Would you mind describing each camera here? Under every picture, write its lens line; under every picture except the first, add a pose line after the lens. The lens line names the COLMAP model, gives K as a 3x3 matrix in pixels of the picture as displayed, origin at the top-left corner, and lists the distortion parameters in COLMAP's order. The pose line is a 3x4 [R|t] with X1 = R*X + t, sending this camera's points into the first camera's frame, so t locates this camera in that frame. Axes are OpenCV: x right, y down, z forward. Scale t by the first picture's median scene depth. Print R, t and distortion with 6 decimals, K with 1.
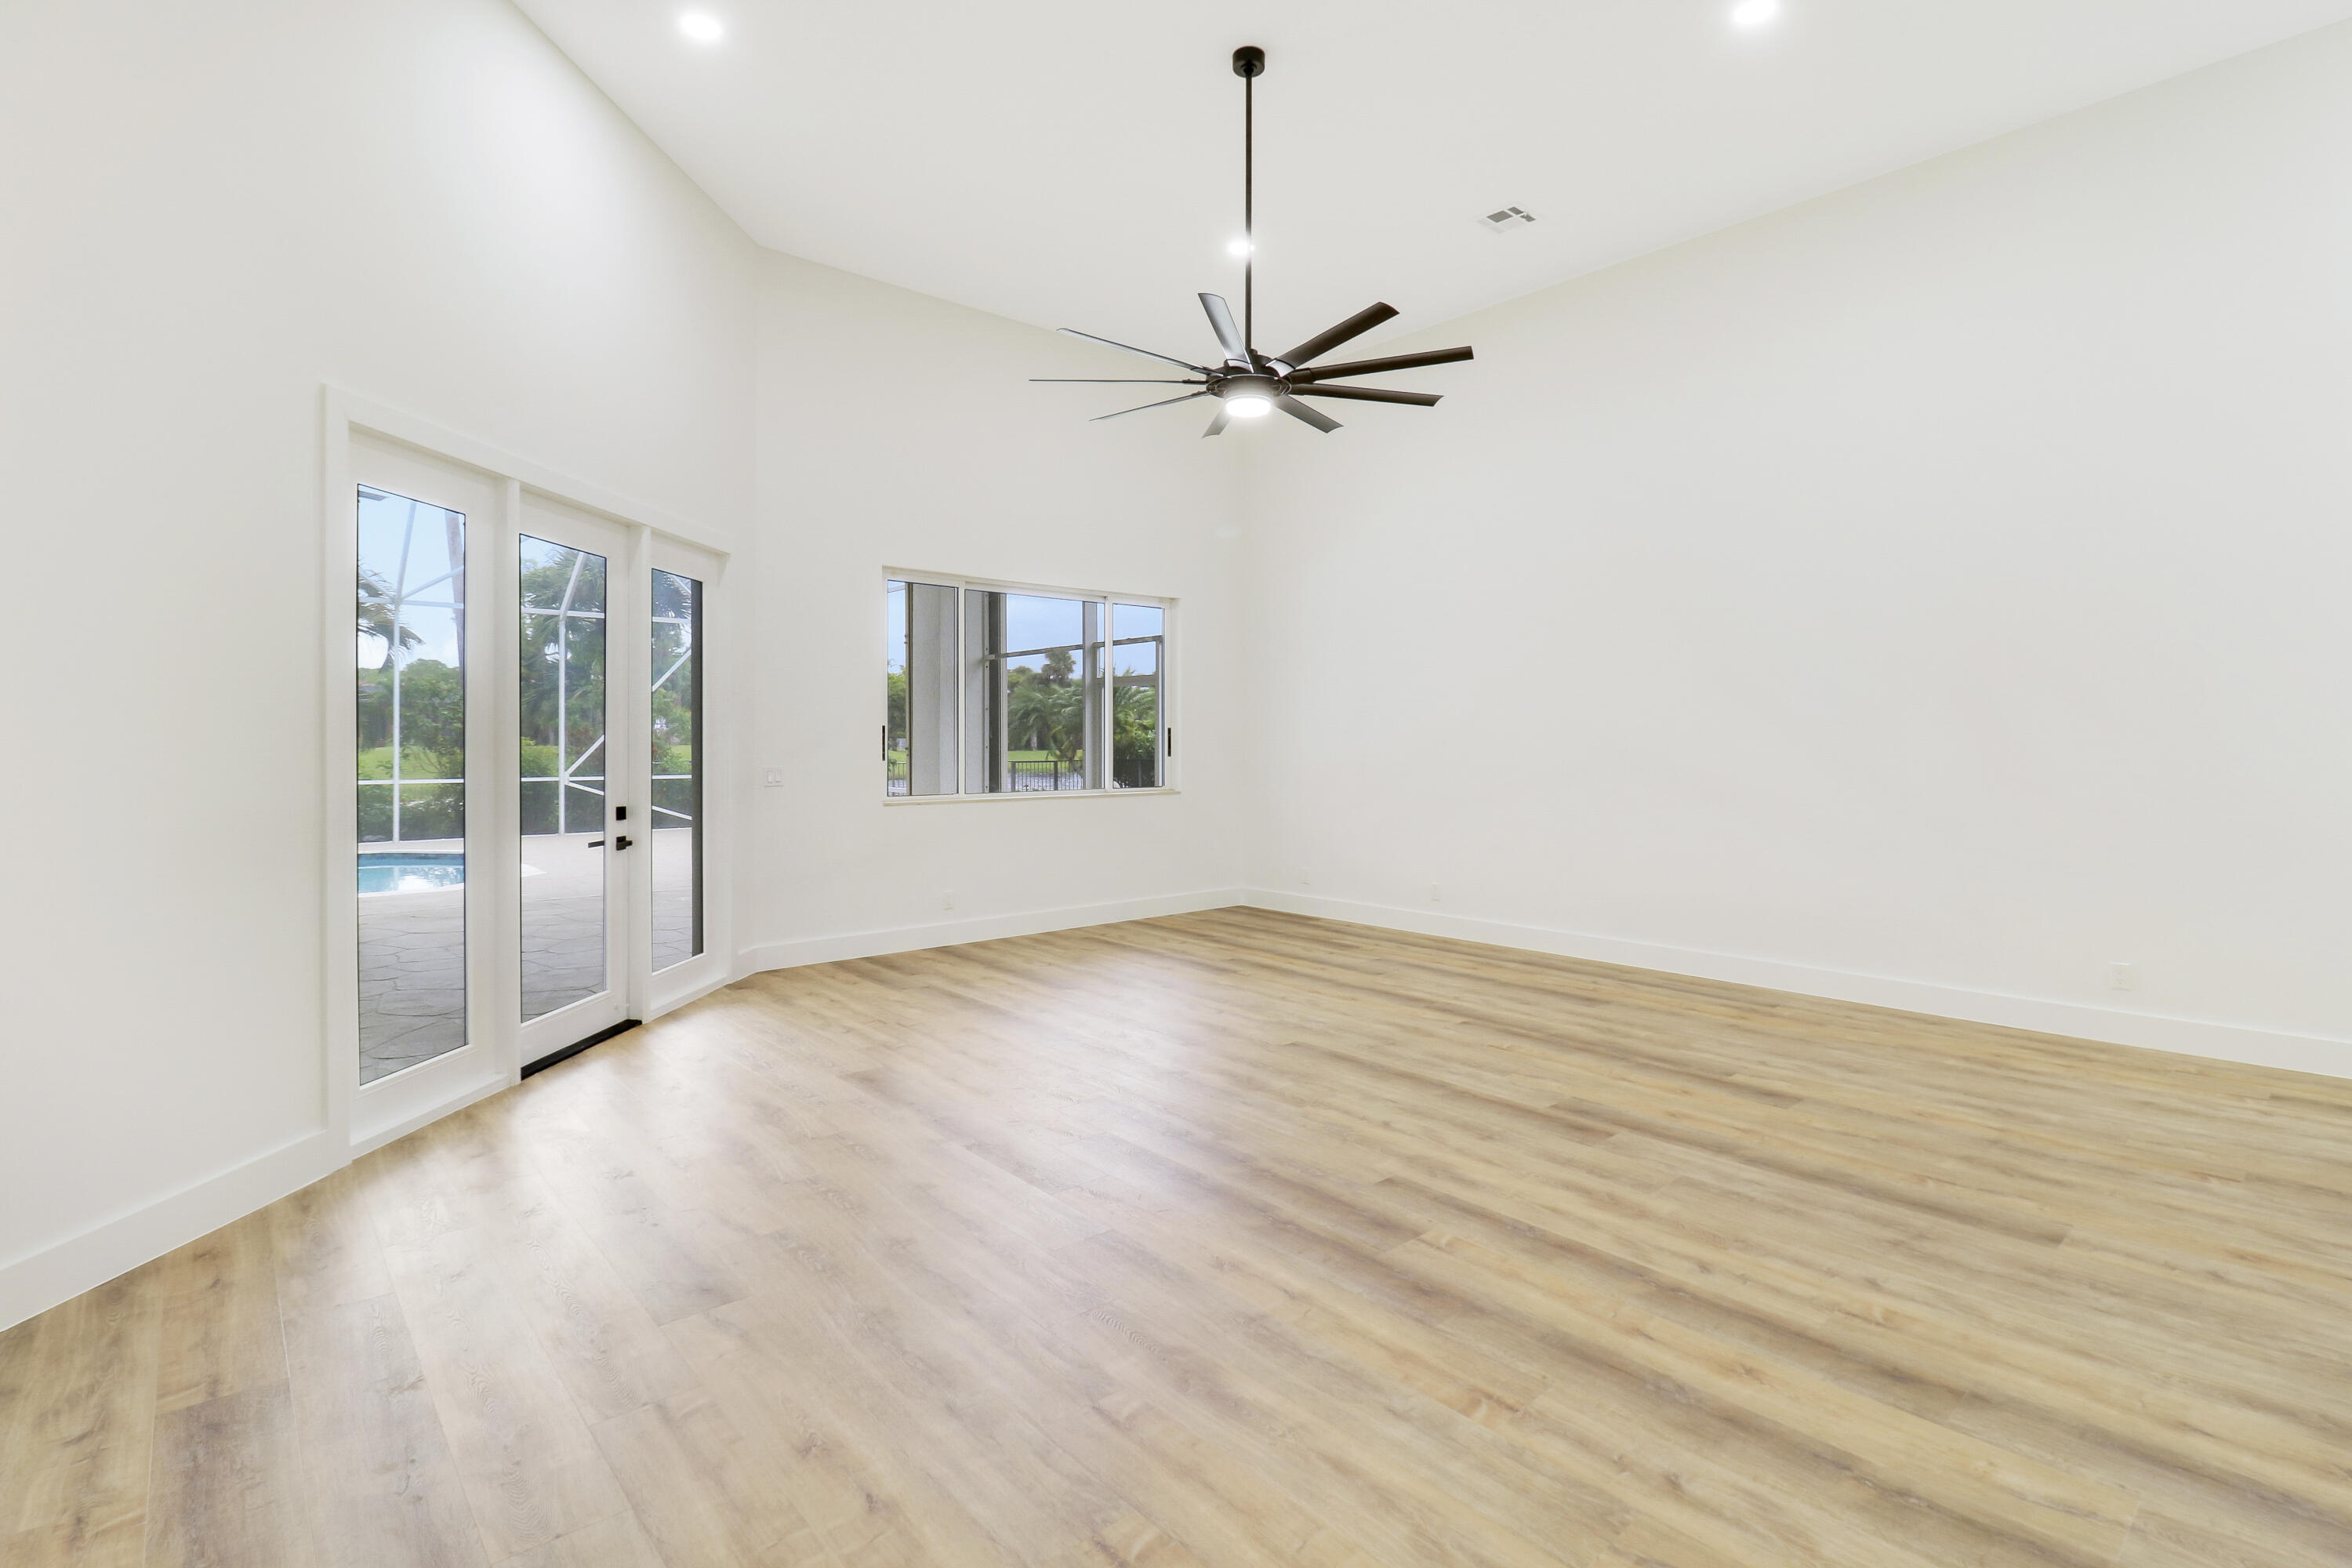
lens RADIAL K [[1088.5, 0, 1178.7], [0, 1088.5, 740.0], [0, 0, 1]] dist [-0.000395, -0.010149]
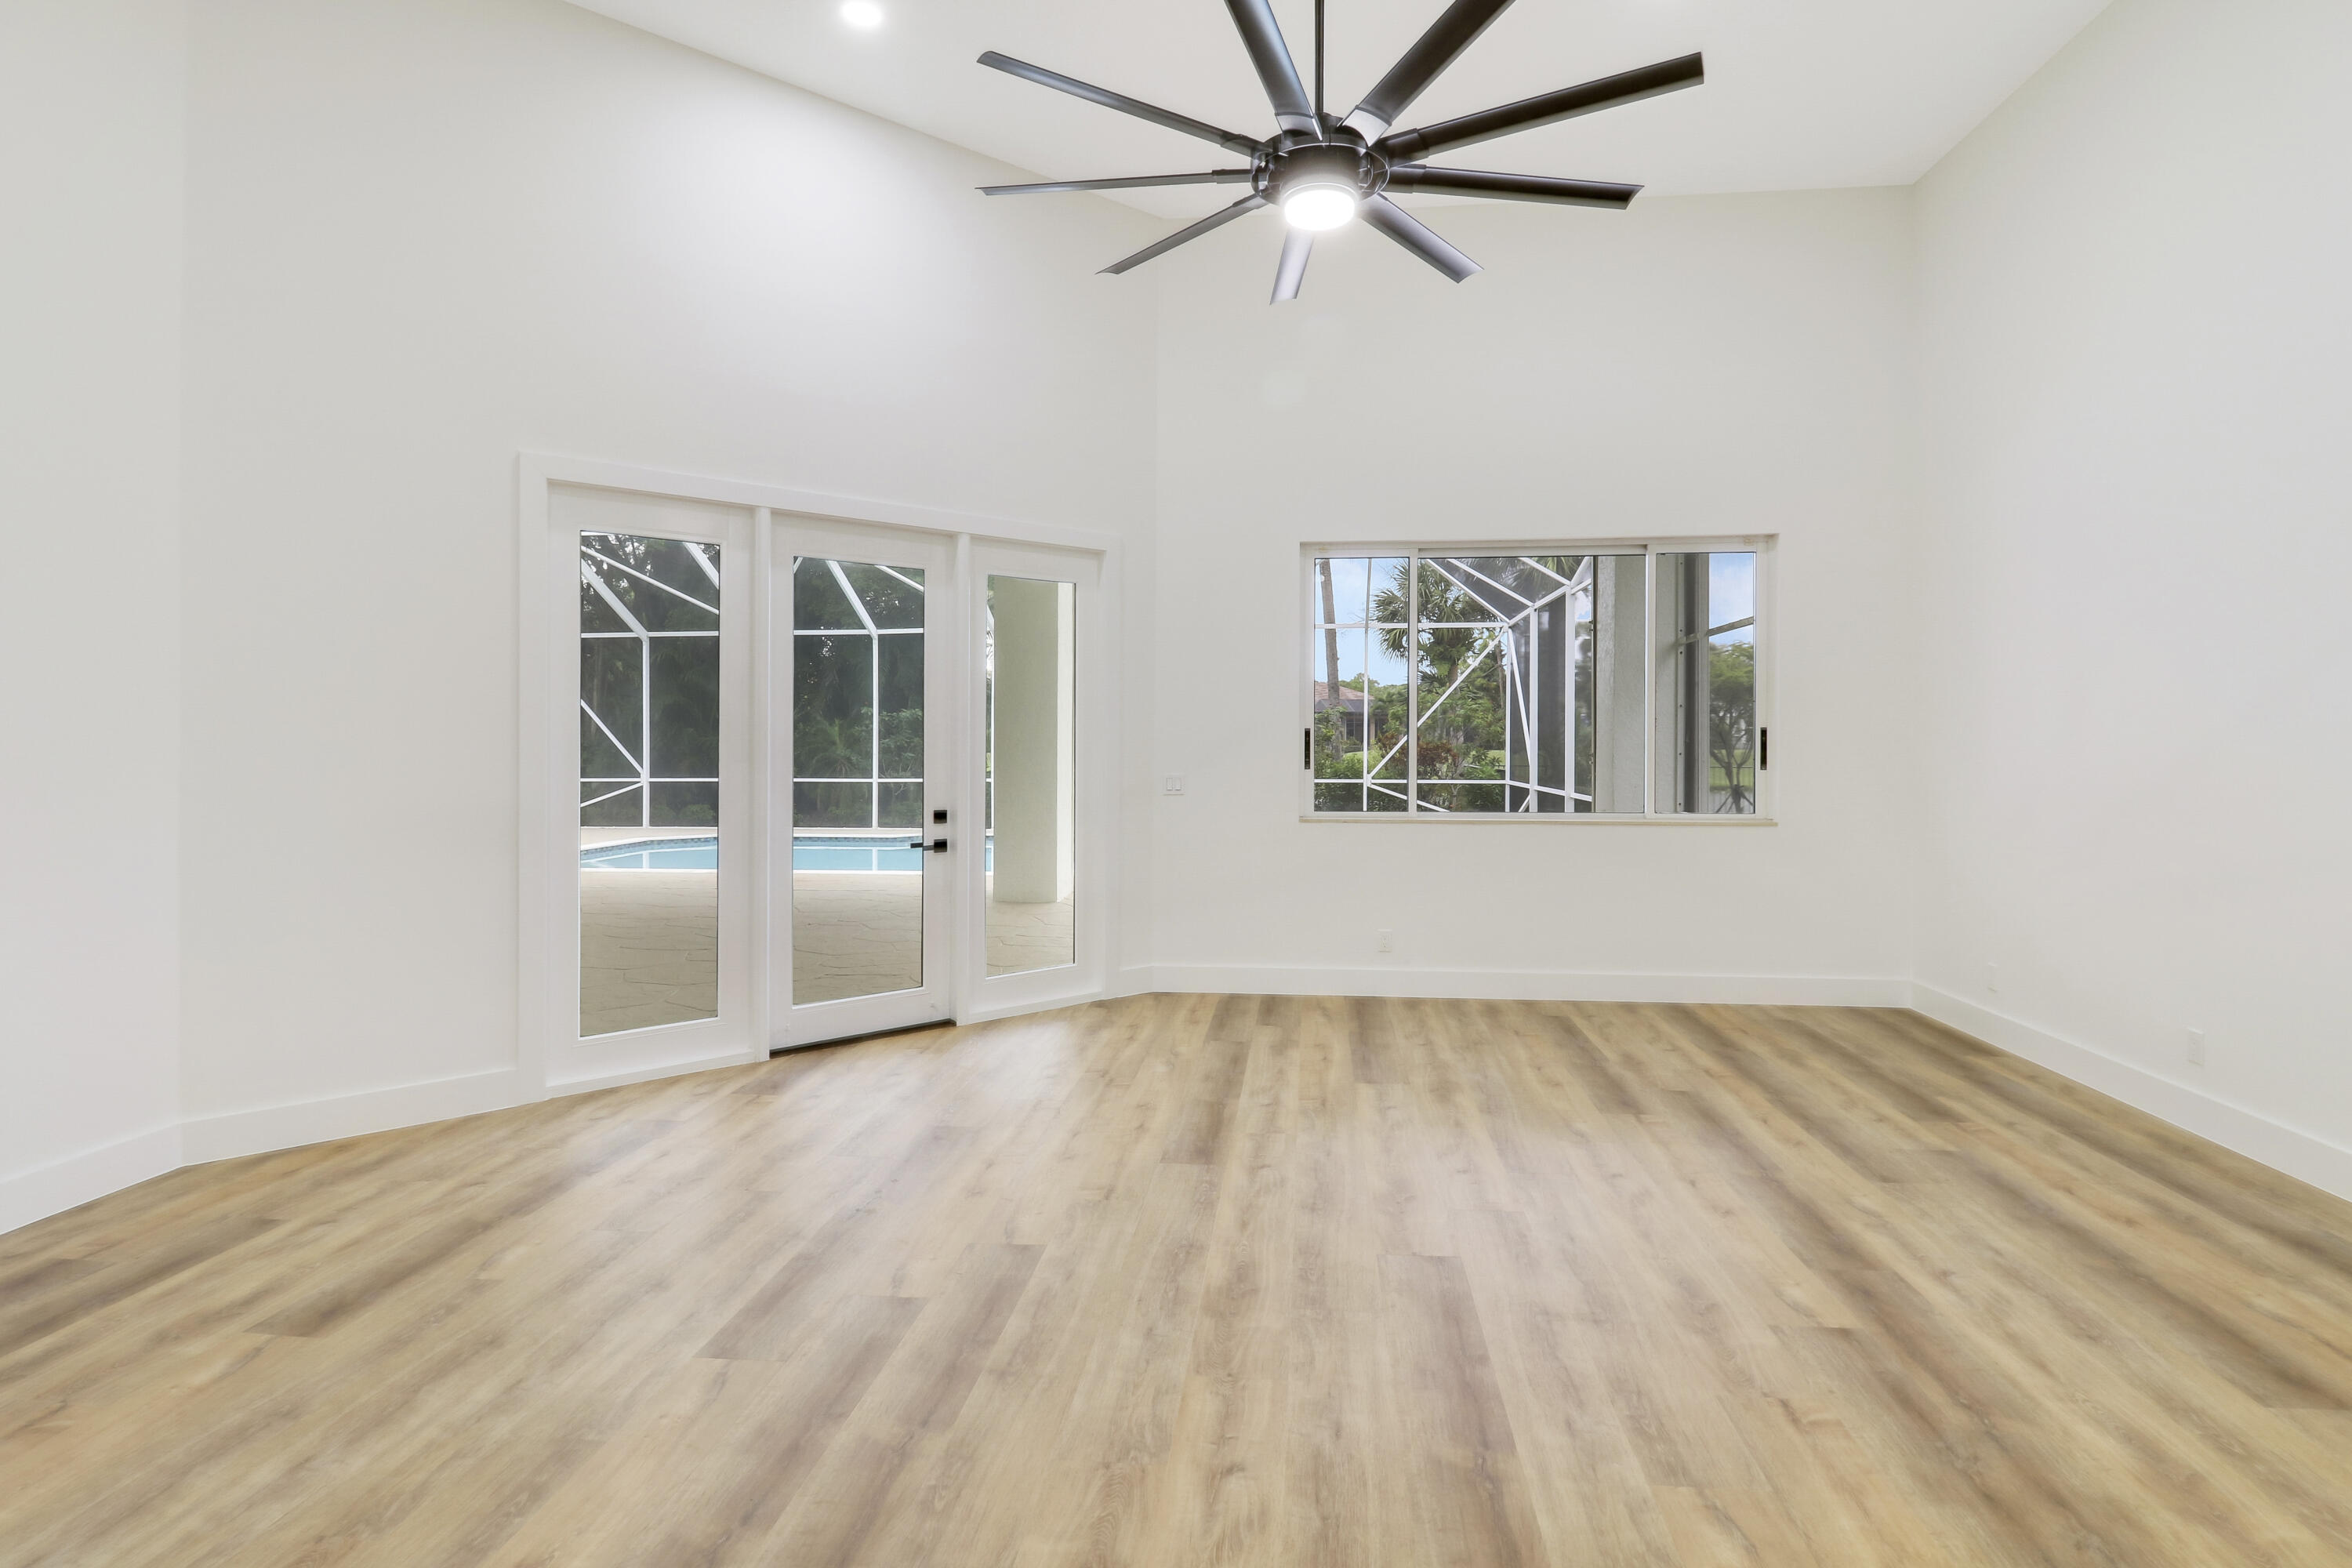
lens RADIAL K [[1119.3, 0, 1209.1], [0, 1119.3, 741.7], [0, 0, 1]] dist [0.002217, -0.011772]
pose [[0.692341, -0.001121, -0.721570, 0.635129], [-0.000823, 0.999997, -0.002343, -0.001318], [0.721570, 0.002216, 0.692338, 0.677357]]
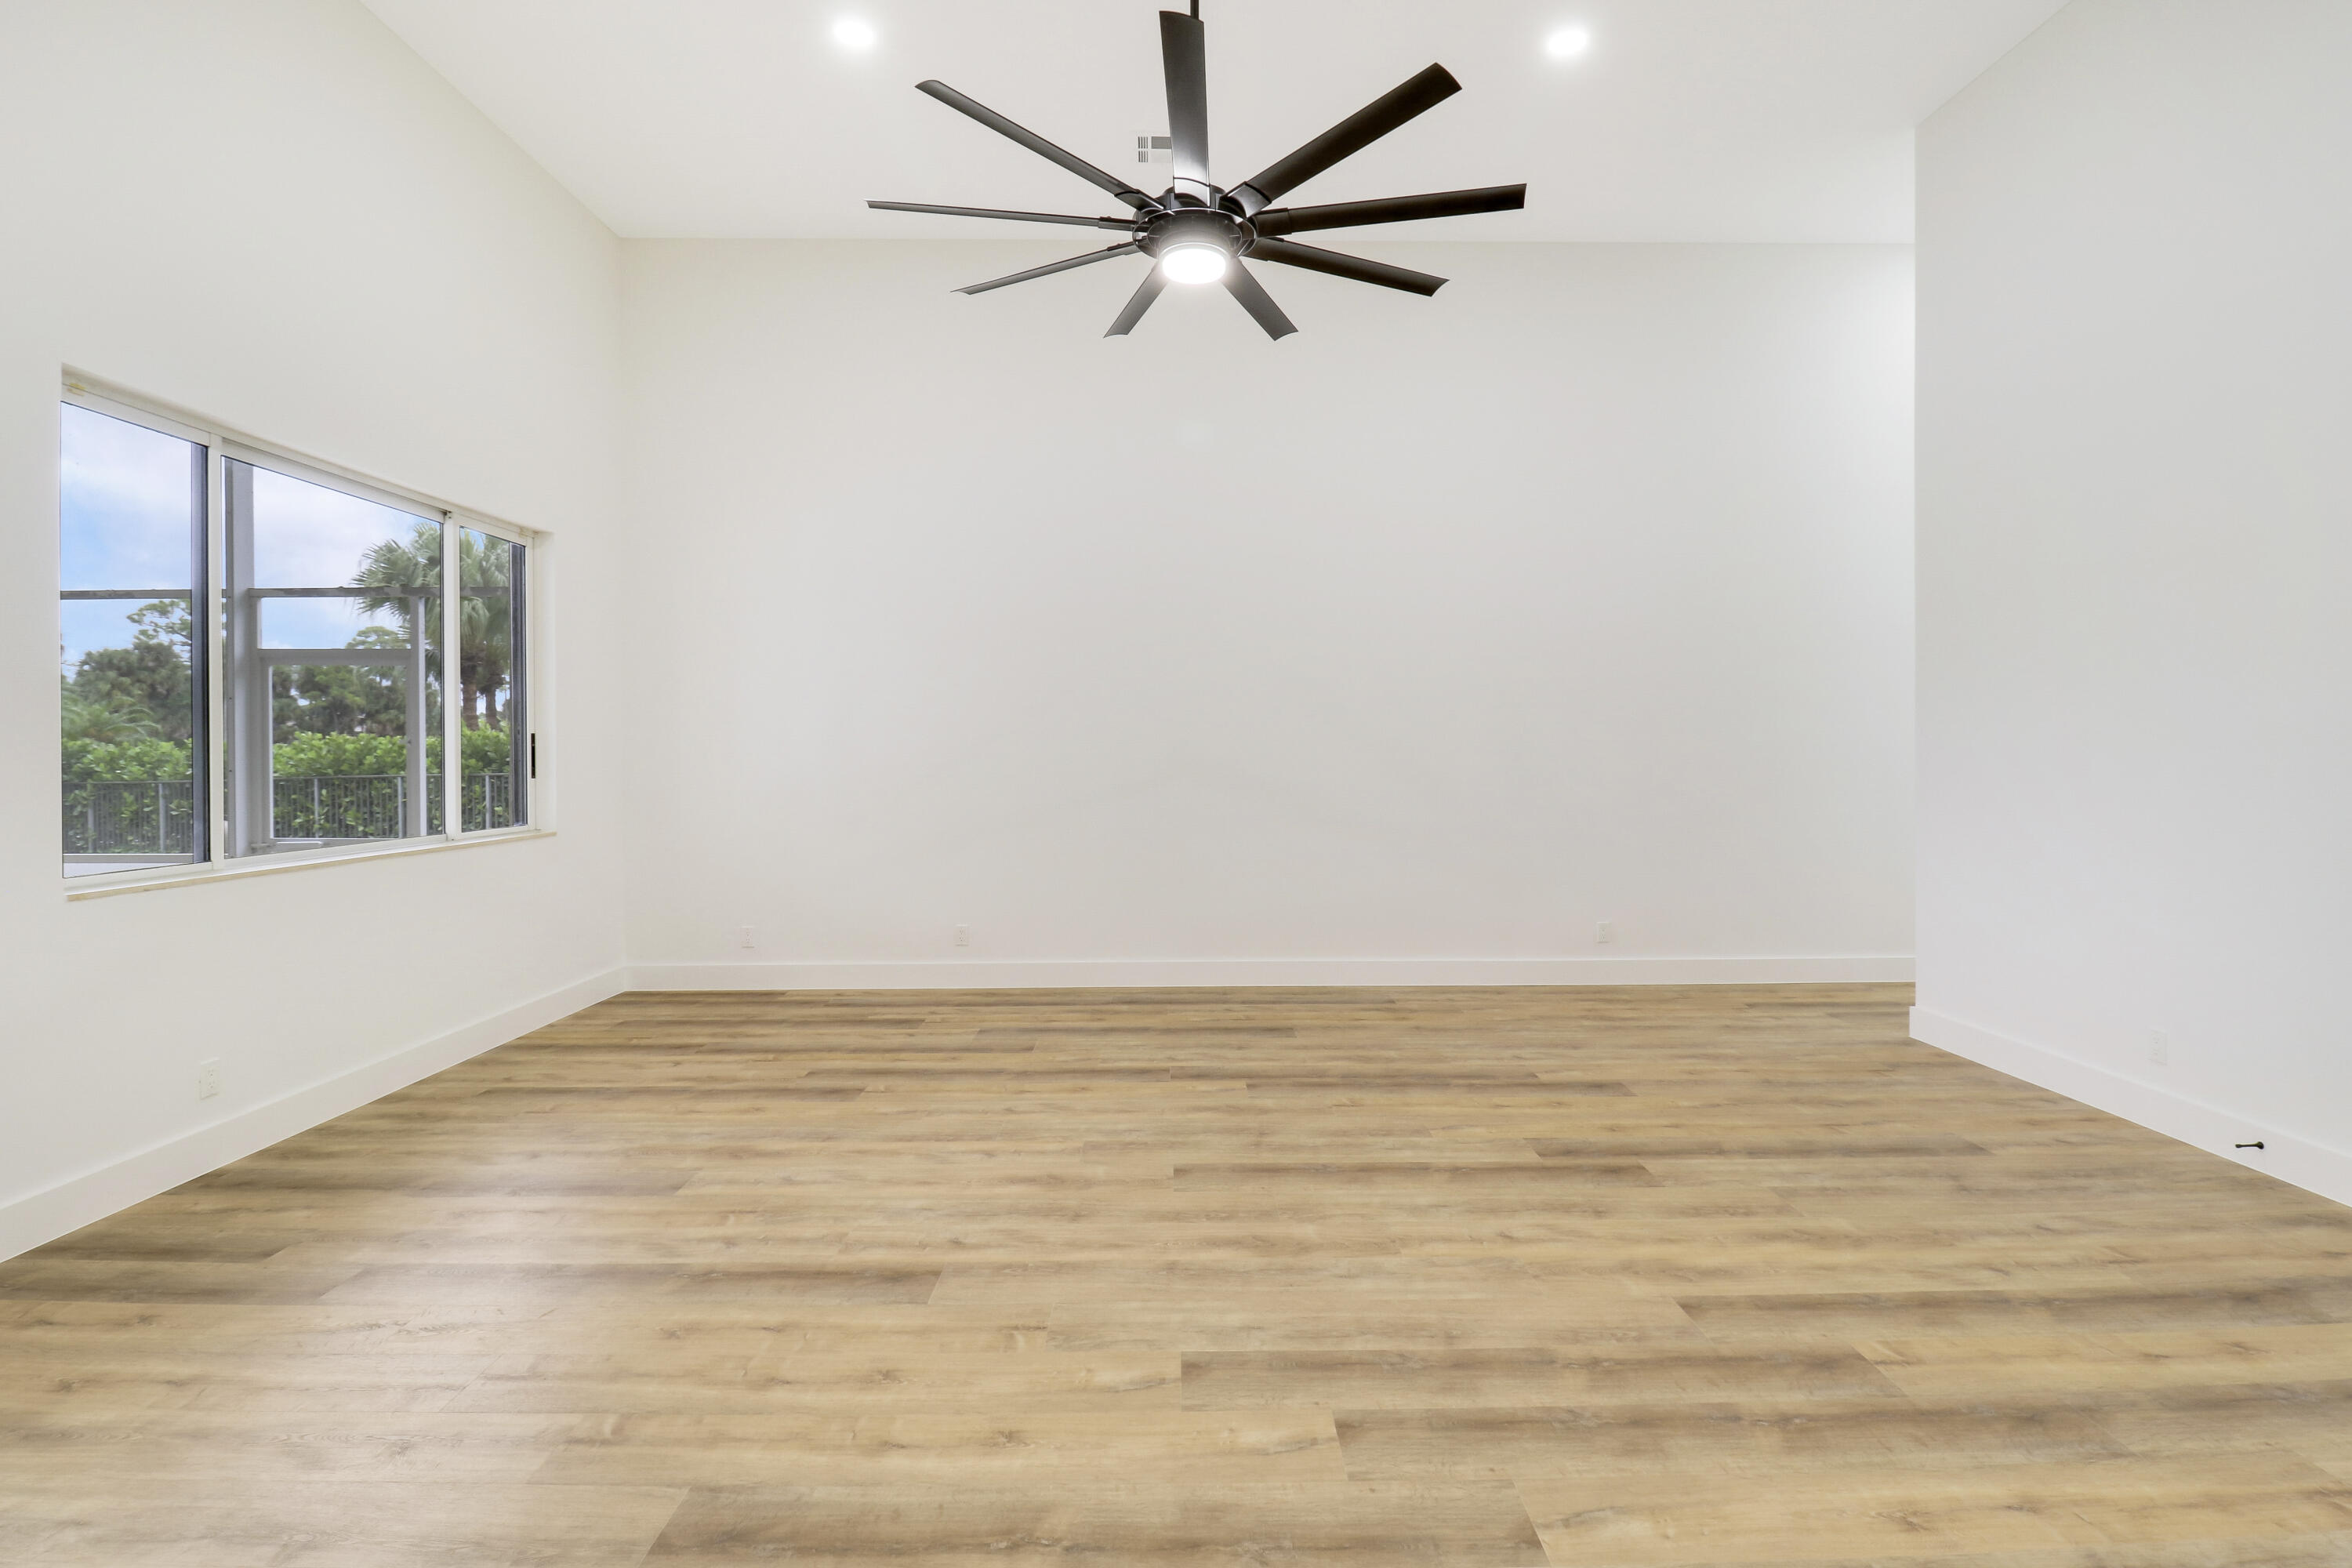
lens RADIAL K [[1097.6, 0, 1177.6], [0, 1097.6, 756.6], [0, 0, 1]] dist [0.001498, -0.013209]
pose [[0.654179, -0.007096, 0.756306, -0.620110], [0.003966, 0.999974, 0.005952, -0.000330], [-0.756329, -0.000894, 0.654191, 0.728068]]
